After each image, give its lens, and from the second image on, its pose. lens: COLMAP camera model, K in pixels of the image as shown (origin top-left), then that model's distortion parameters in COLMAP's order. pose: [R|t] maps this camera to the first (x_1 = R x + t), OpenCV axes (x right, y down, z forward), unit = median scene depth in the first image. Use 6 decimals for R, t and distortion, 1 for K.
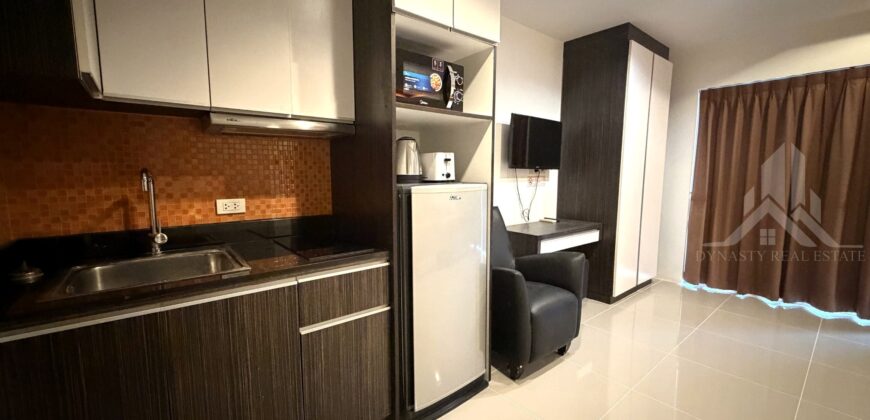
lens RADIAL K [[347.2, 0, 433.1], [0, 347.2, 210.6], [0, 0, 1]] dist [-0.008159, 0.001017]
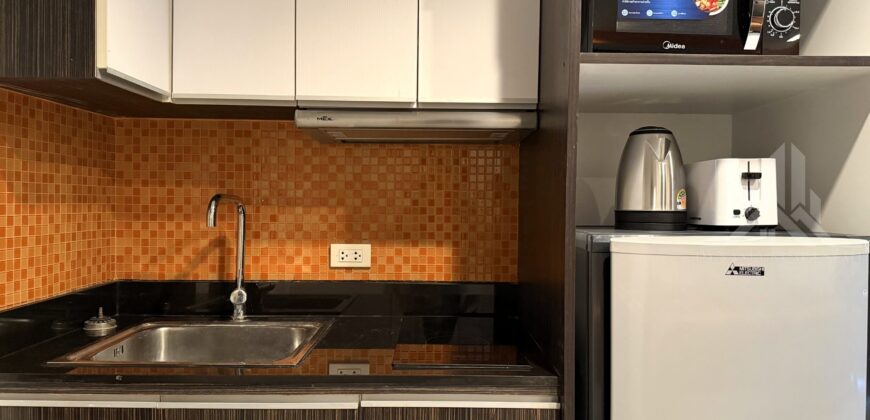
lens RADIAL K [[610.2, 0, 430.9], [0, 610.2, 211.8], [0, 0, 1]] dist [0.063159, -0.065874]
pose [[0.779257, 0.017842, -0.626451, 0.225248], [-0.078705, 0.994467, -0.069580, -0.026946], [0.621743, 0.103526, 0.776349, 0.233242]]
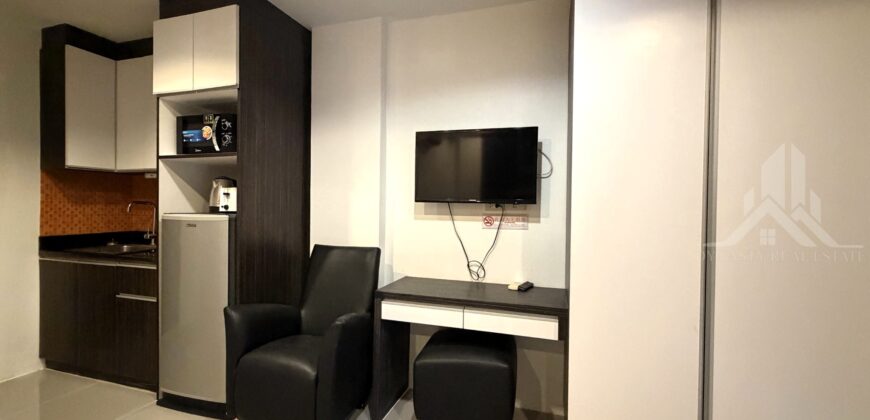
lens RADIAL K [[367.6, 0, 434.1], [0, 367.6, 206.3], [0, 0, 1]] dist [-0.008588, 0.000048]
pose [[0.552660, 0.008905, -0.833359, 1.599587], [-0.103538, 0.992930, -0.058054, -0.119065], [0.826950, 0.118369, 0.549675, 1.008638]]
